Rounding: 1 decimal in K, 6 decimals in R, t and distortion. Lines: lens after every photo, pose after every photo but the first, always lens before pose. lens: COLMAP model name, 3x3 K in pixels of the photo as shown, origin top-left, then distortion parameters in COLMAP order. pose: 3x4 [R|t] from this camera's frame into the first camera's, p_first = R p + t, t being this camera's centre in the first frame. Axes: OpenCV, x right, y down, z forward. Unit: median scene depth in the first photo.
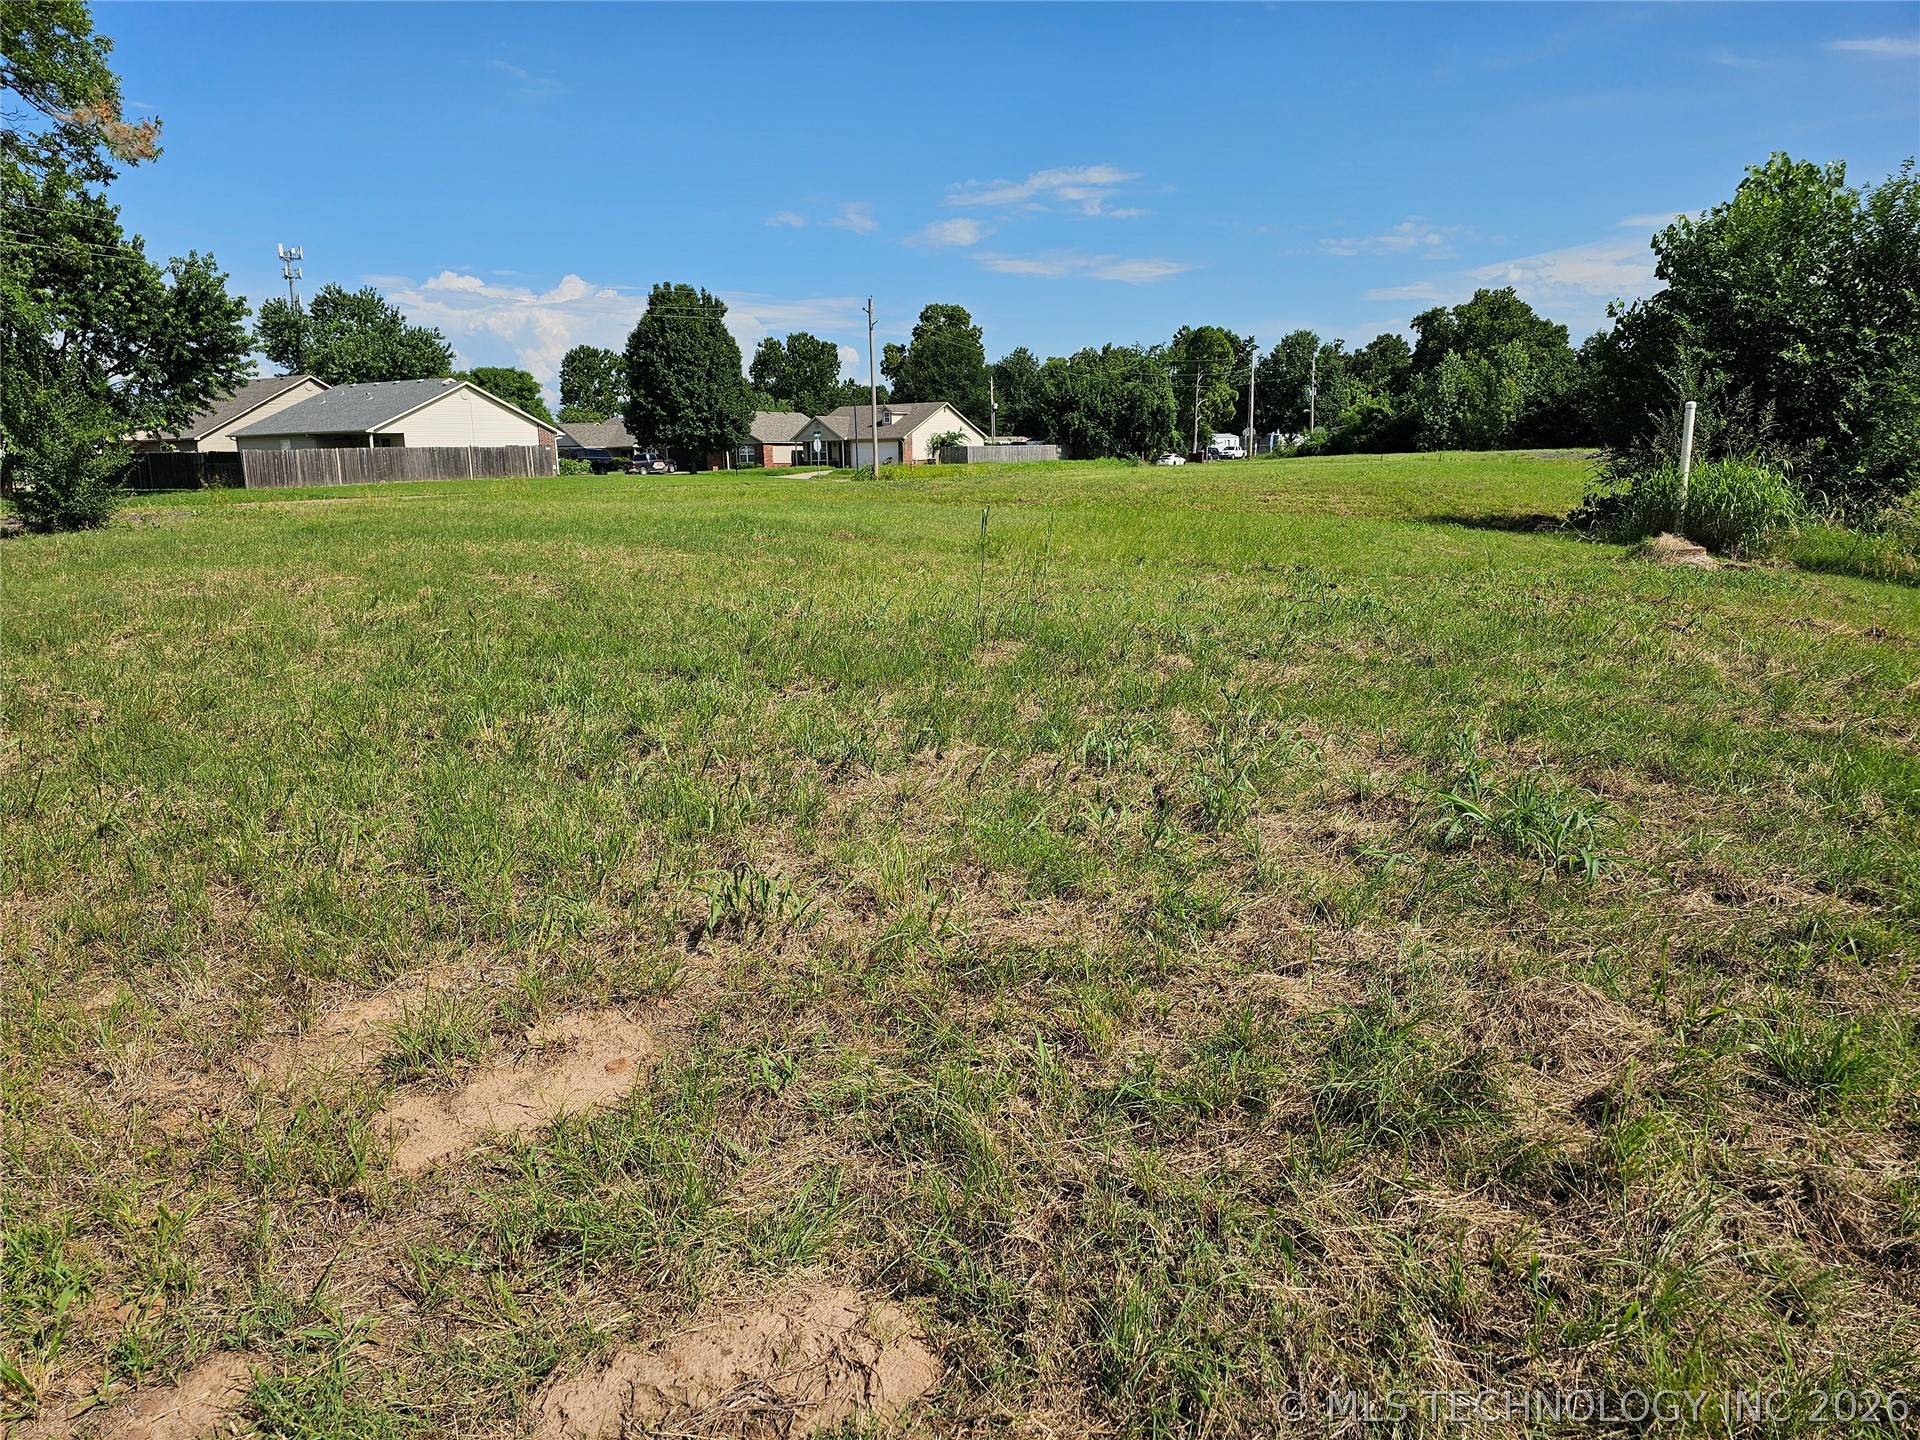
lens RADIAL K [[1306.5, 0, 951.4], [0, 1306.5, 723.0], [0, 0, 1]] dist [0.064739, -0.058715]
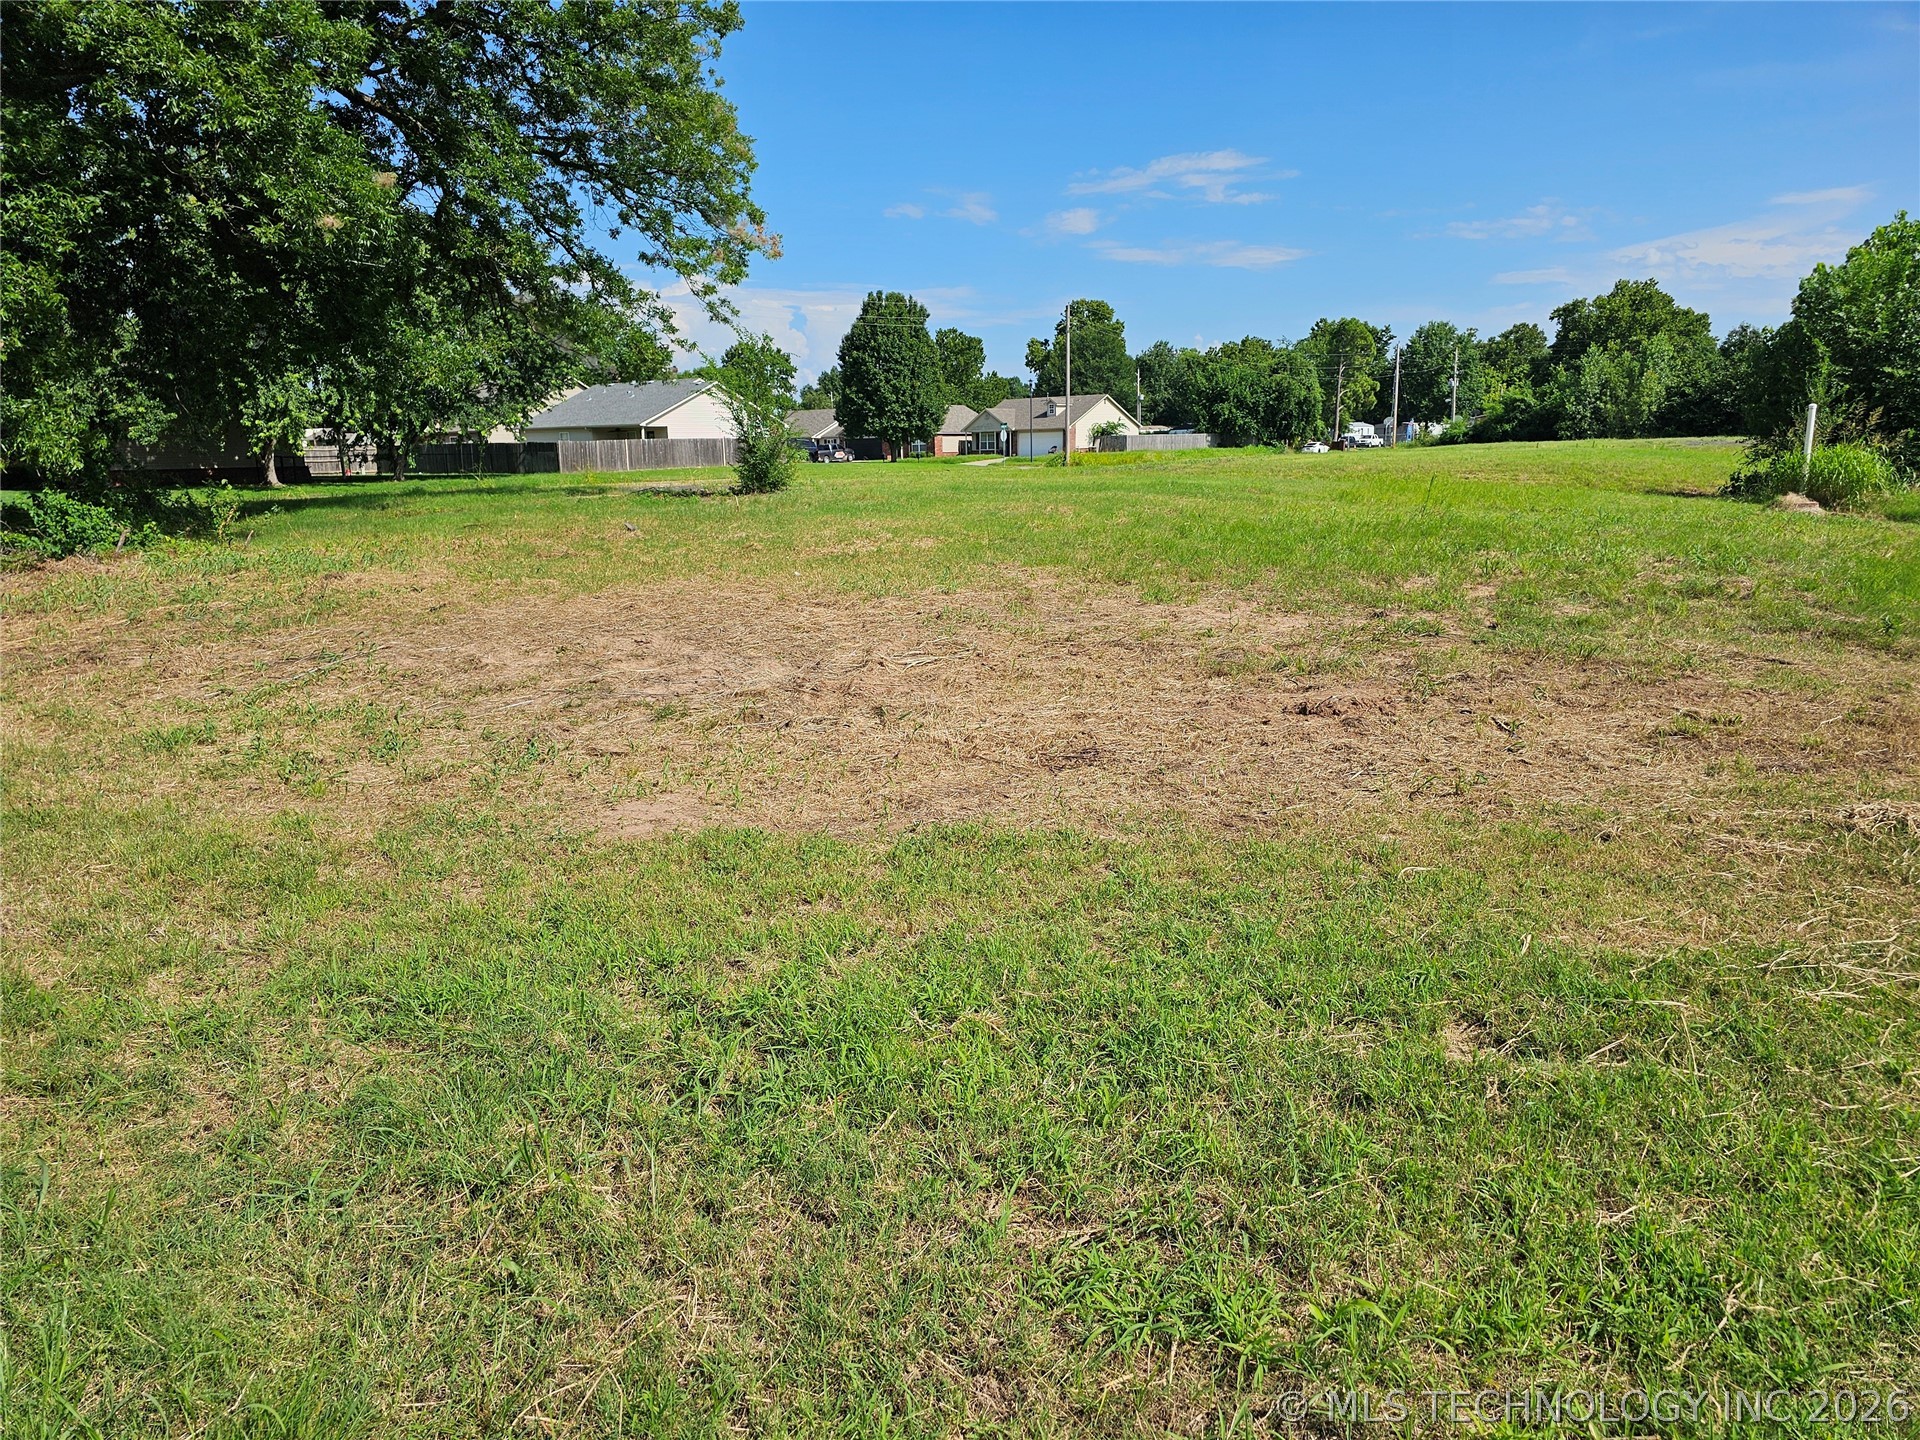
lens RADIAL K [[1306.5, 0, 949.8], [0, 1306.5, 746.1], [0, 0, 1]] dist [0.064739, -0.058715]
pose [[0.997040, 0.017203, -0.074931, -0.045138], [-0.015381, 0.999573, 0.024829, 0.018413], [0.075326, -0.023603, 0.996880, -0.088802]]
